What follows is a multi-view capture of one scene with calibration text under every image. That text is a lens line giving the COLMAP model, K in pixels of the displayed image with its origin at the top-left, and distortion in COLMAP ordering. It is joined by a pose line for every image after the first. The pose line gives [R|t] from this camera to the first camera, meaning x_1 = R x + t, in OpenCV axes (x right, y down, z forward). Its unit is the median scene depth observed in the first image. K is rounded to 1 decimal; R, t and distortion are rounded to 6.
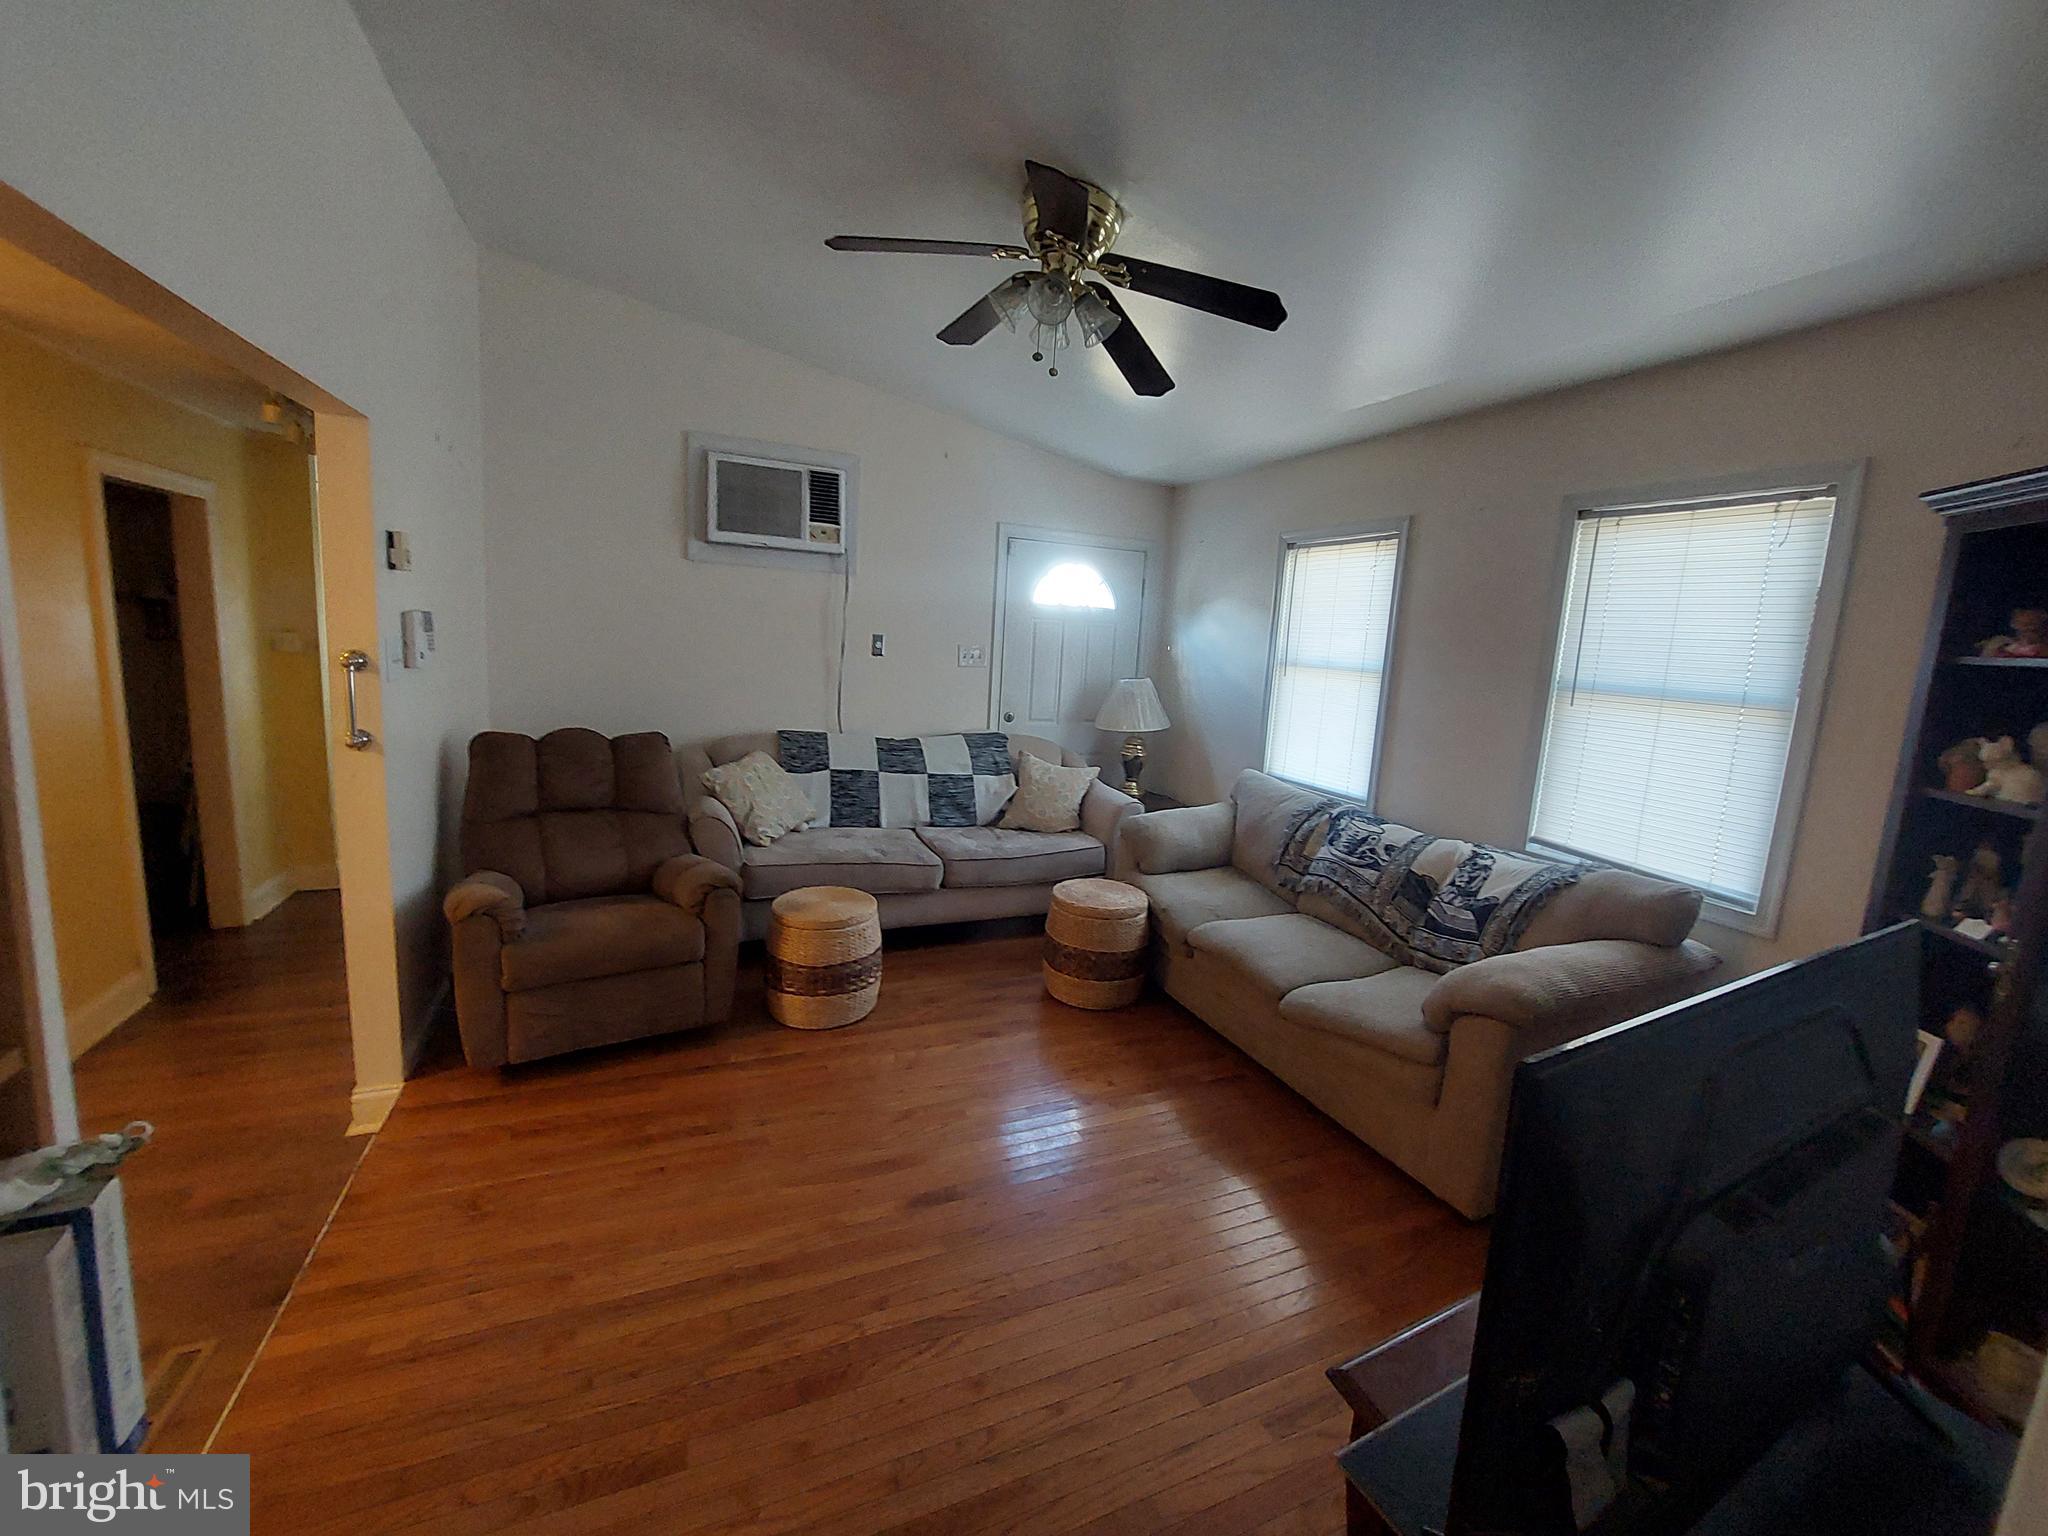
lens RADIAL K [[830.0, 0, 1025.8], [0, 830.0, 764.2], [0, 0, 1]] dist [-0.001588, -0.000219]
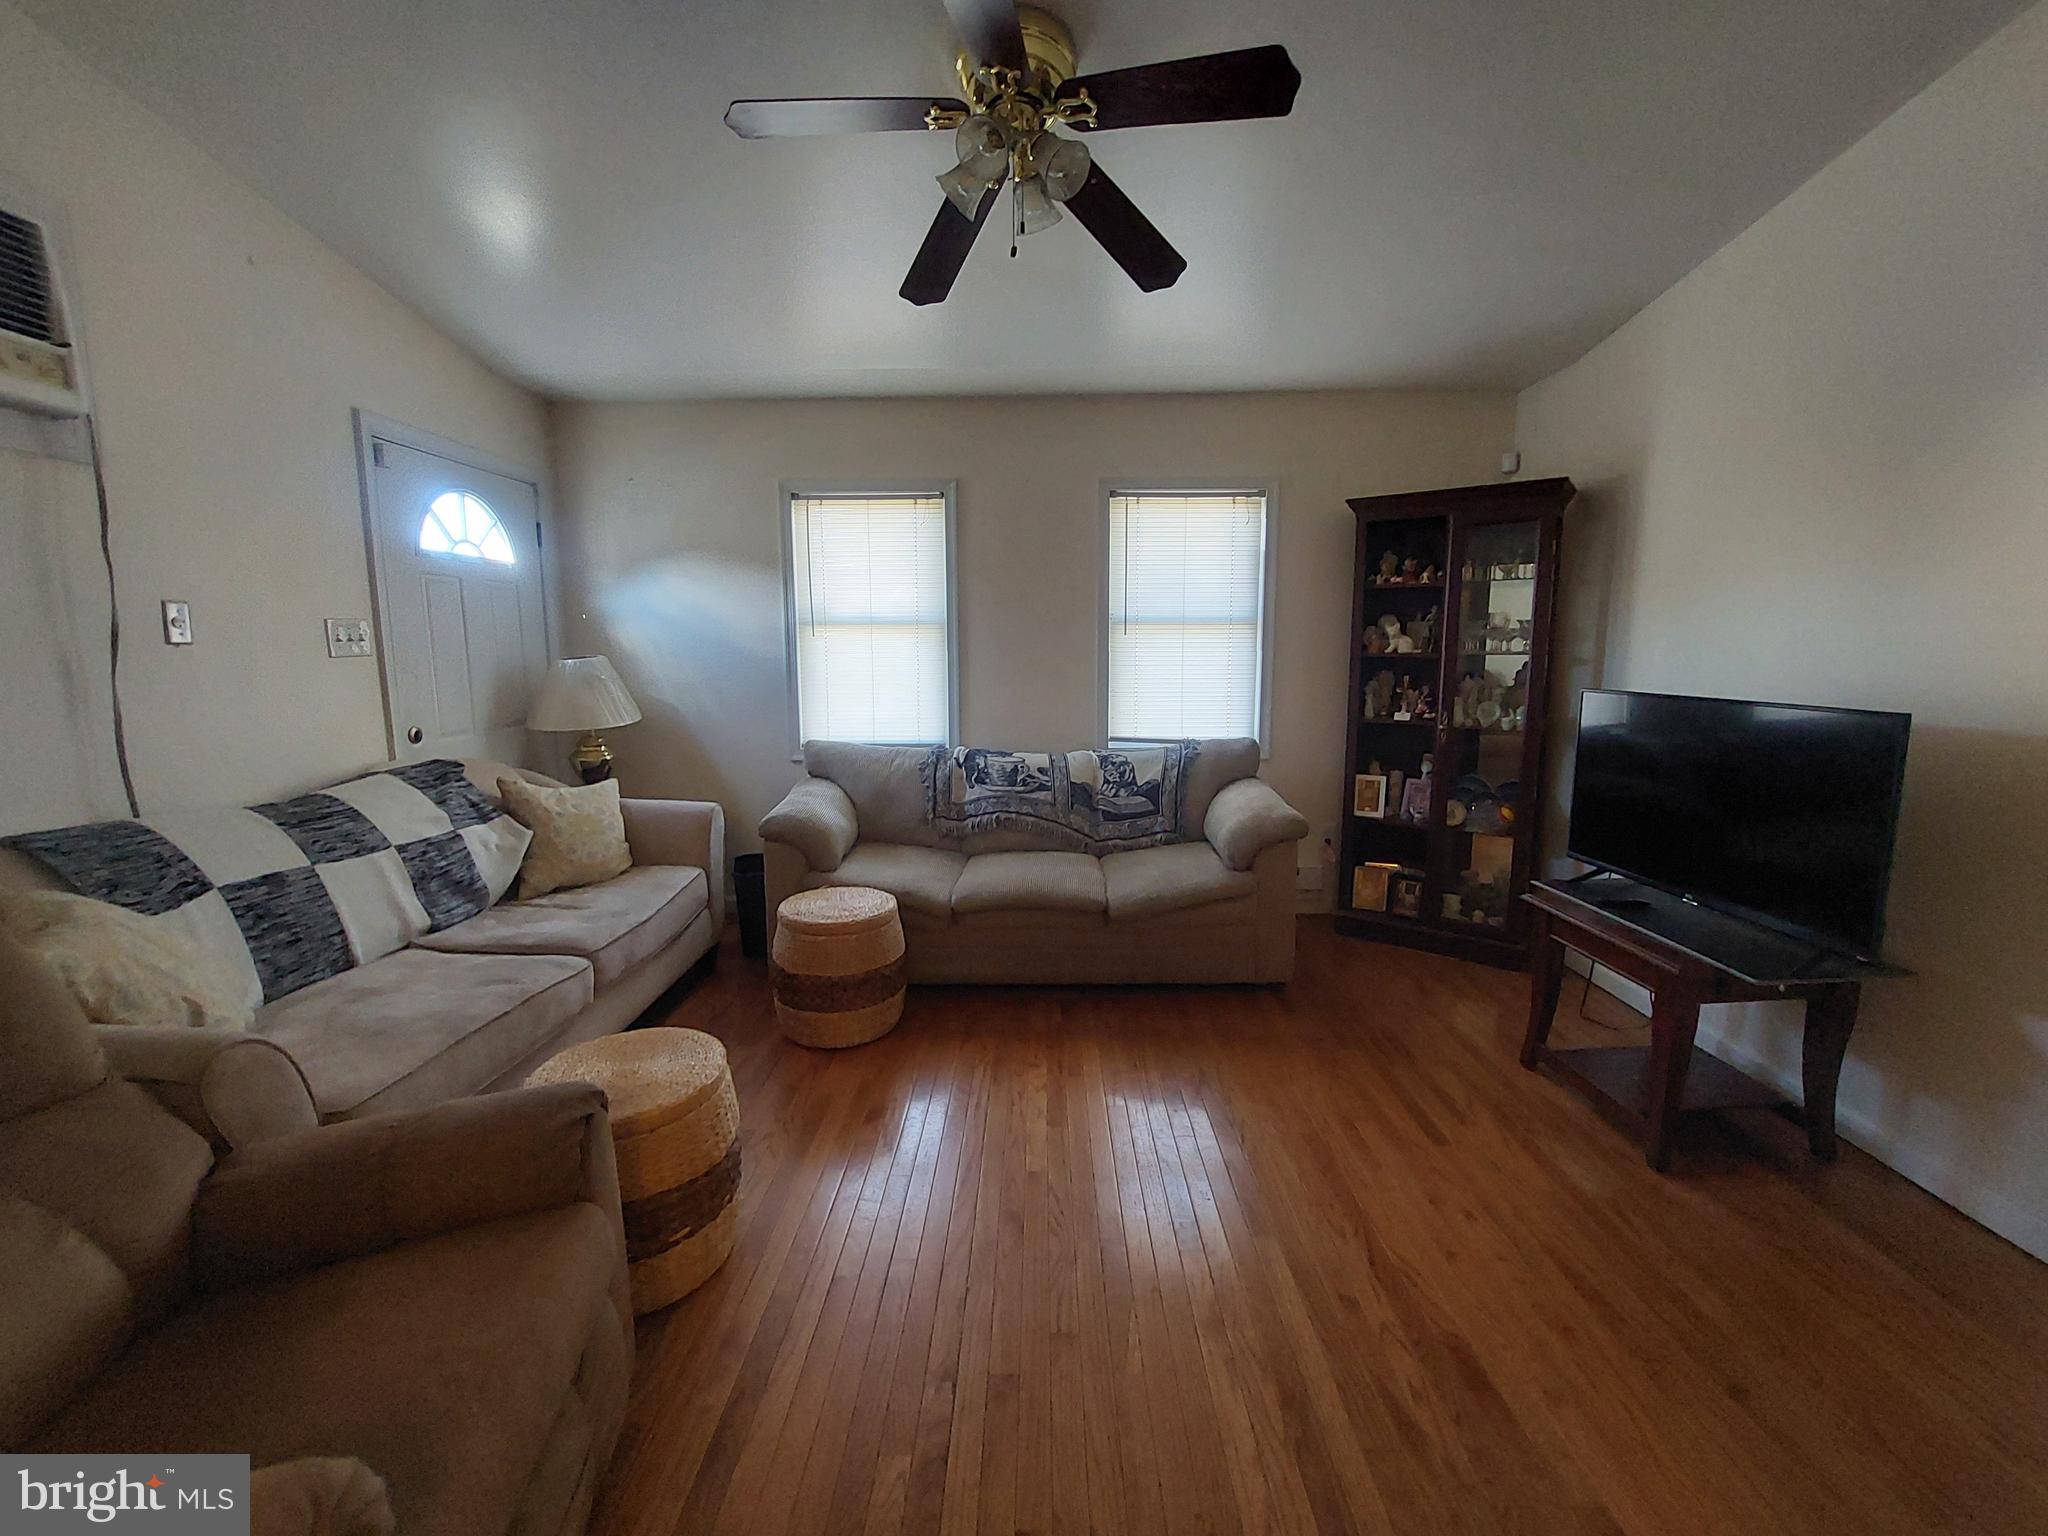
lens RADIAL K [[819.8, 0, 1044.3], [0, 819.8, 765.2], [0, 0, 1]] dist [-0.032591, 0.007029]
pose [[0.407418, -0.190706, 0.893108, -0.507594], [0.169366, 0.976767, 0.131308, -0.048060], [-0.897399, 0.097765, 0.430251, 0.447119]]
